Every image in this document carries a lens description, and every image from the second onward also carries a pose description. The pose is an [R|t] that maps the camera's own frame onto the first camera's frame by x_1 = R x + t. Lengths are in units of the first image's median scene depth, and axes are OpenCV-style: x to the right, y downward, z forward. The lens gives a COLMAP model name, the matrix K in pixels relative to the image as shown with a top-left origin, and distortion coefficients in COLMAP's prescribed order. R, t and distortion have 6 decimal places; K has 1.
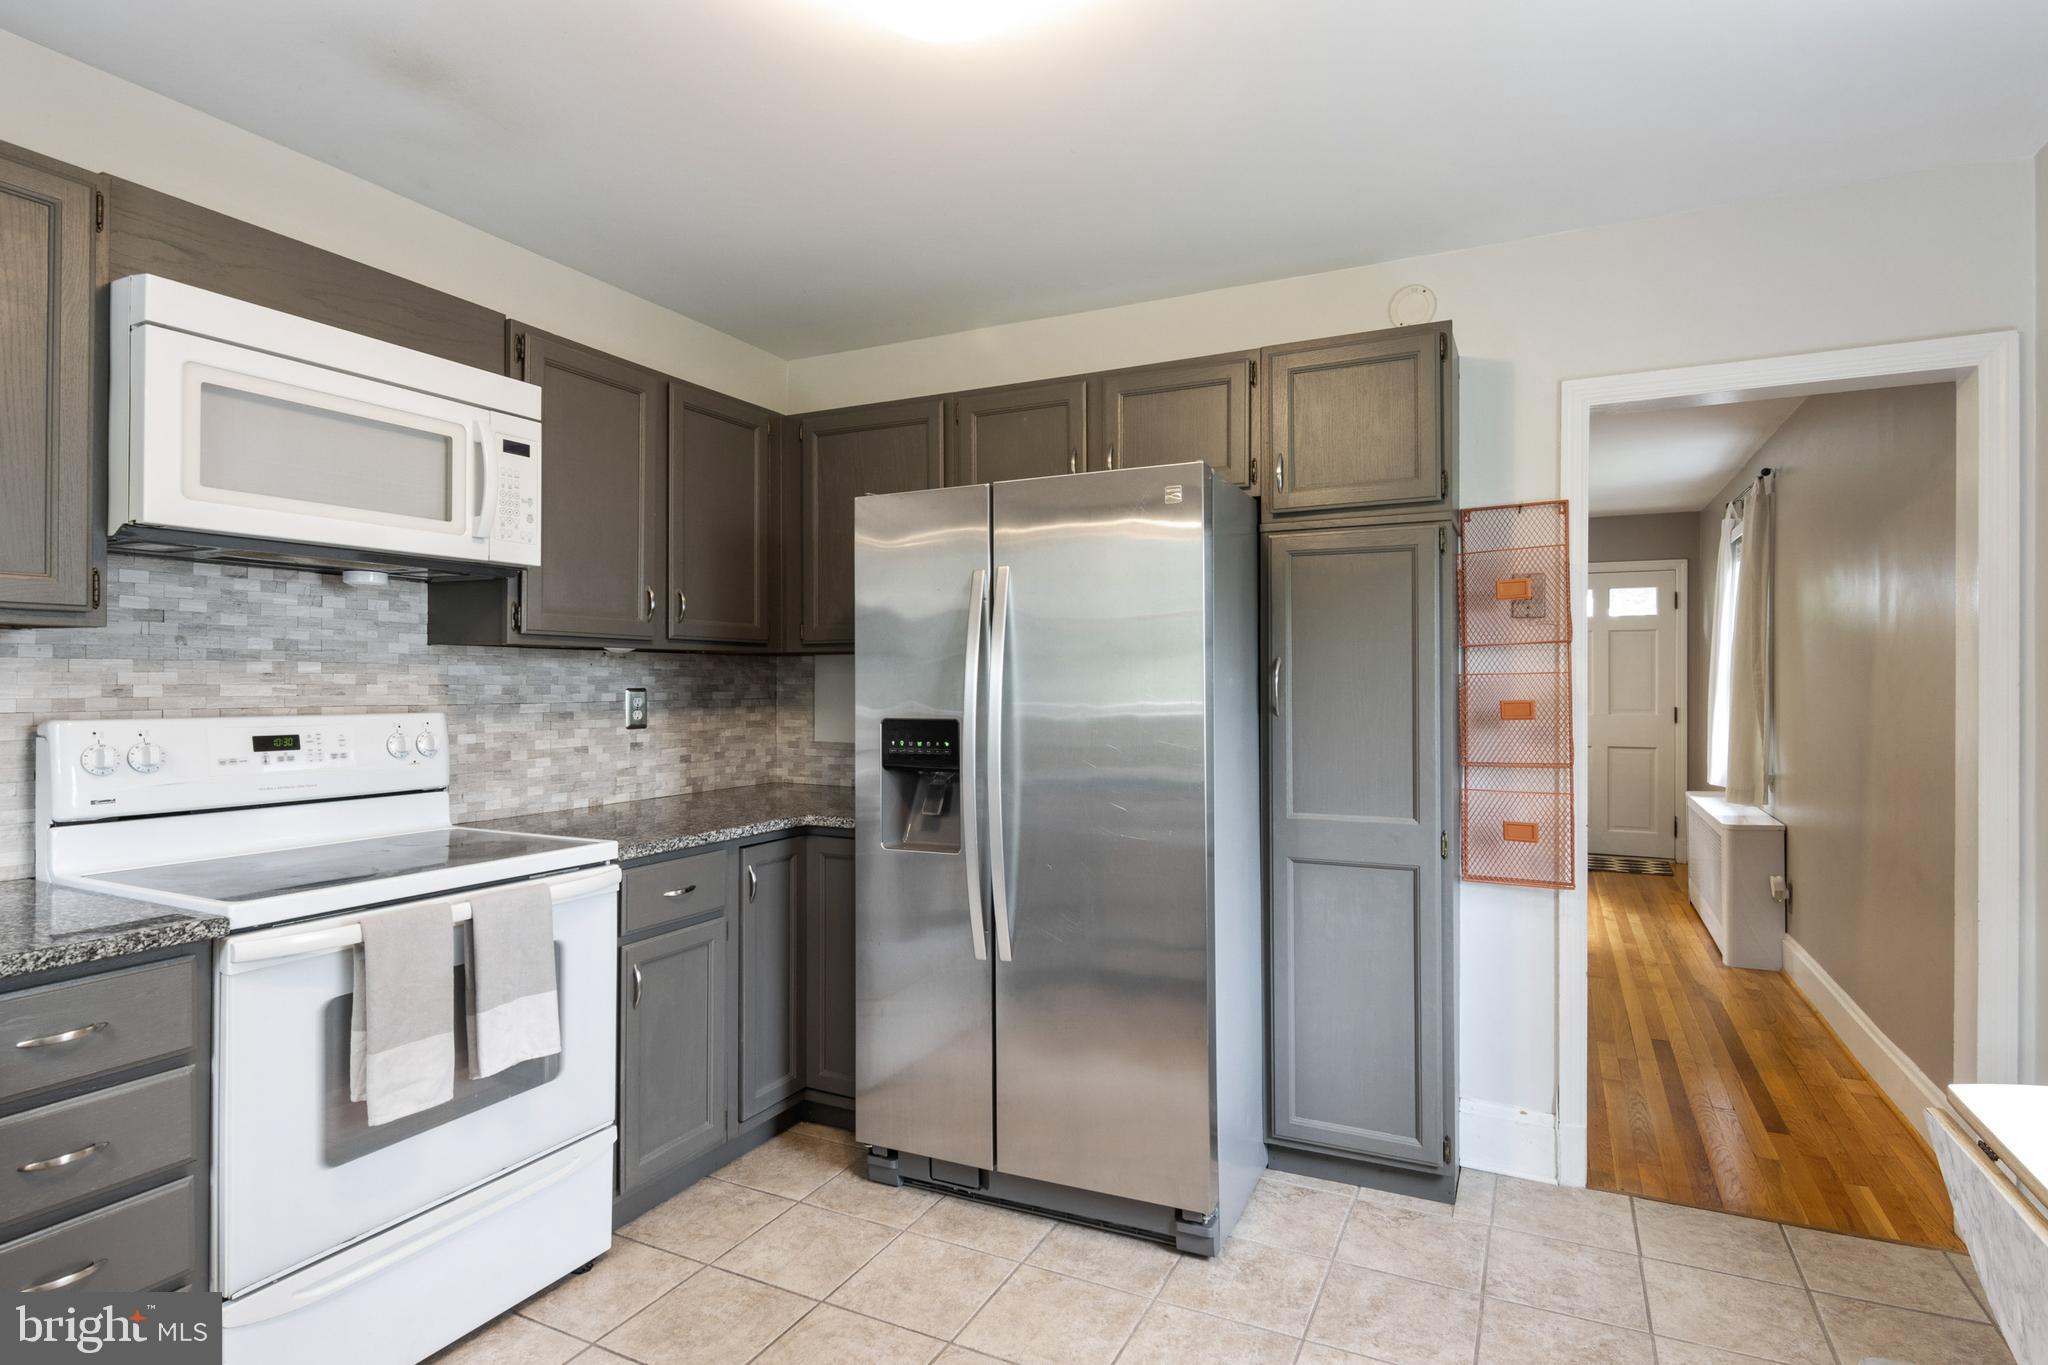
lens RADIAL K [[1036.8, 0, 1048.7], [0, 1036.8, 678.2], [0, 0, 1]] dist [0.003737, -0.007278]
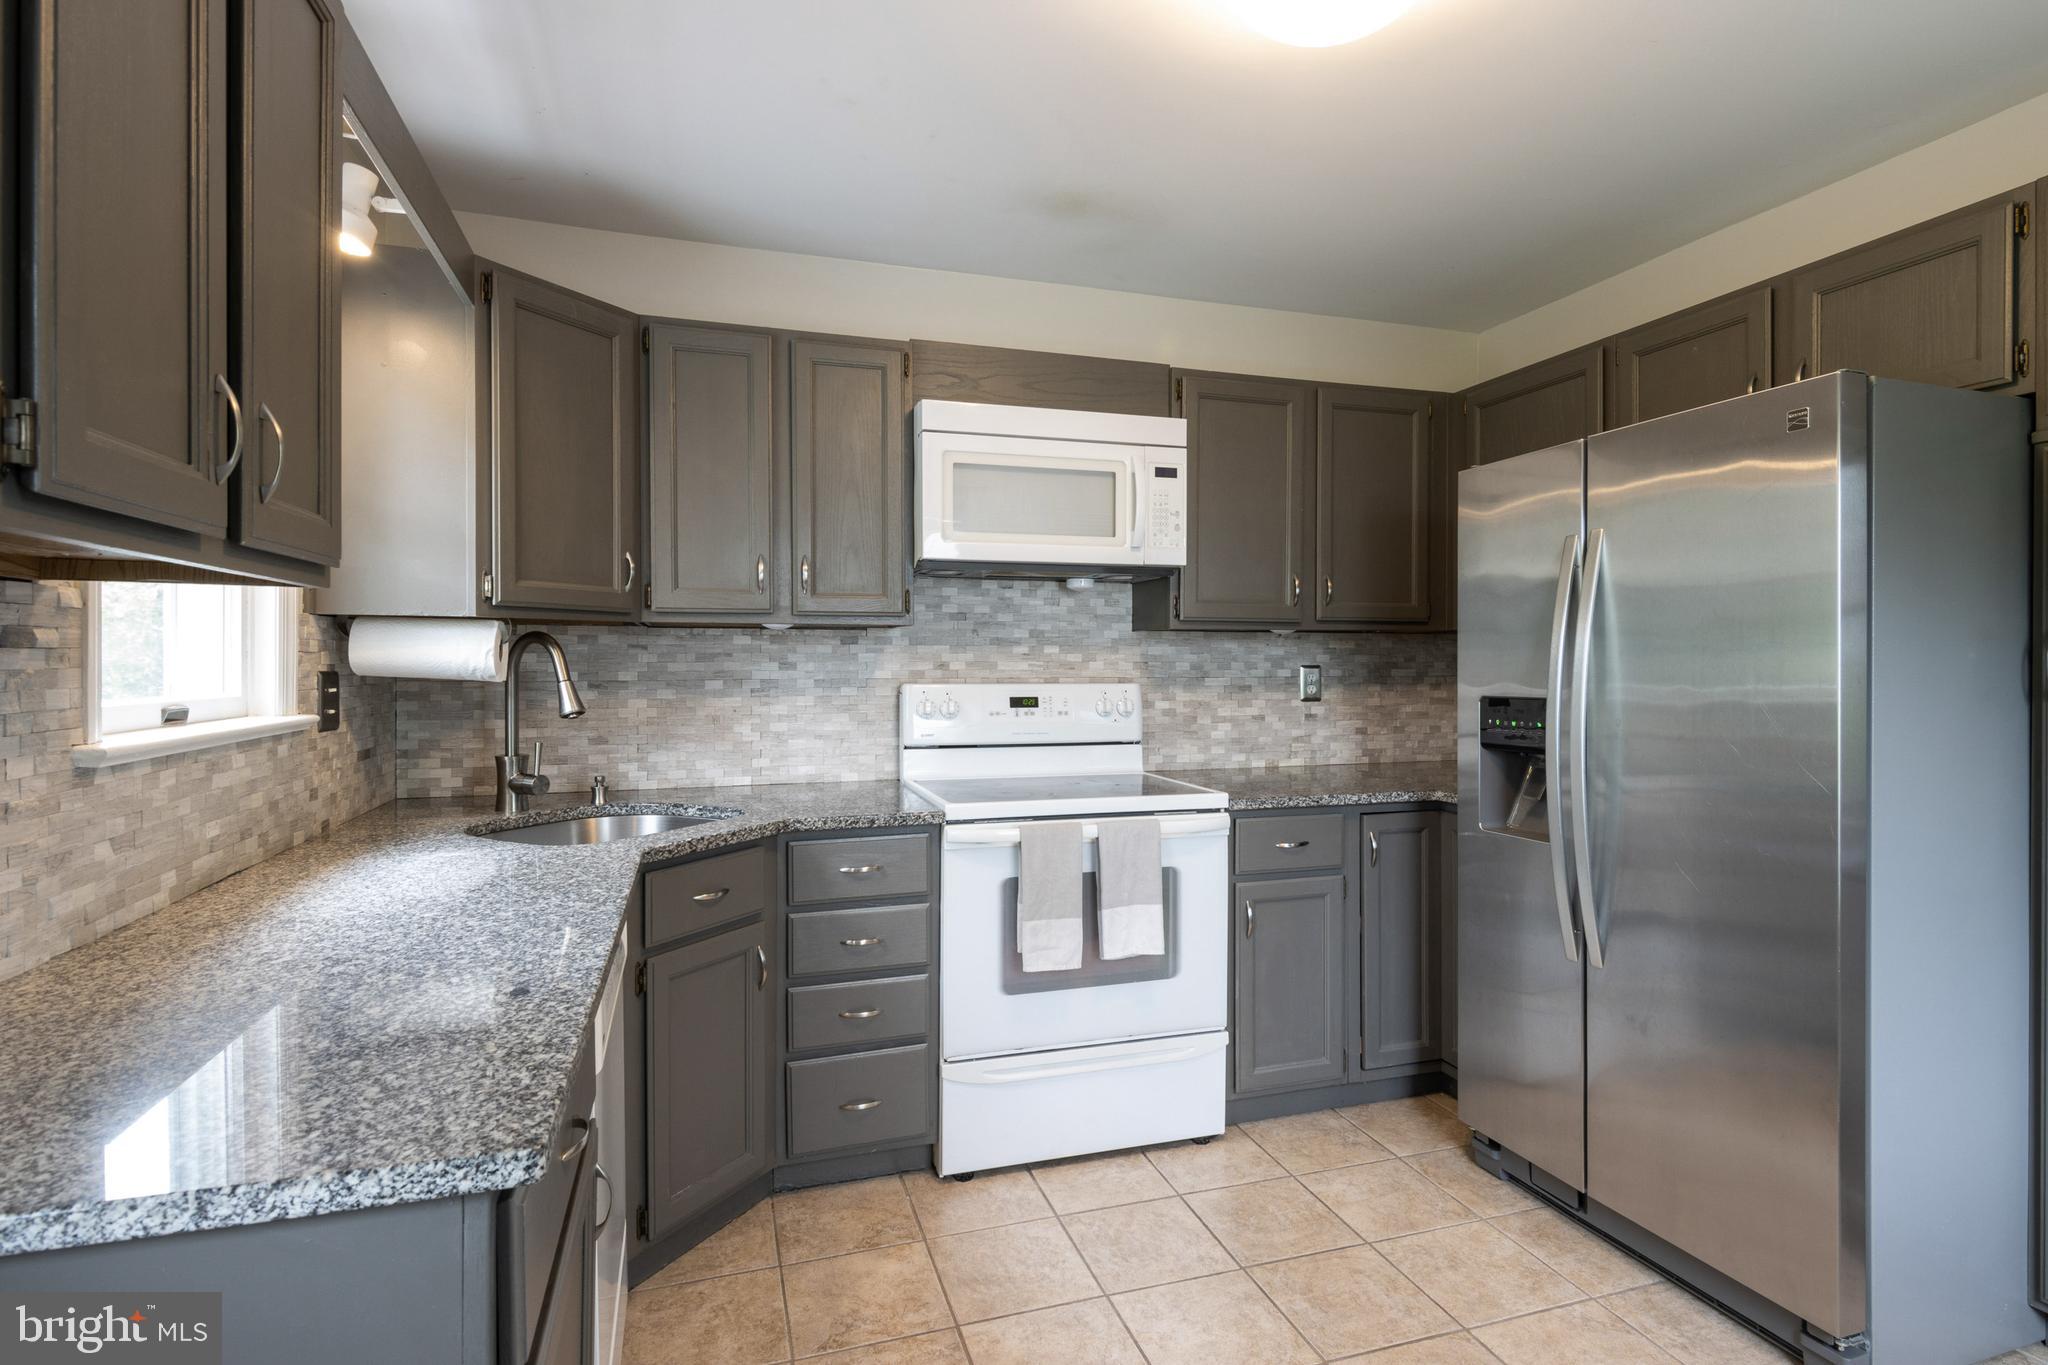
lens RADIAL K [[1035.1, 0, 1054.0], [0, 1035.1, 673.6], [0, 0, 1]] dist [0.020433, -0.017445]
pose [[0.692125, 0.007362, -0.721740, 0.286187], [0.003946, 0.999894, 0.013983, 0.002558], [0.721767, -0.012527, 0.692023, 0.034859]]
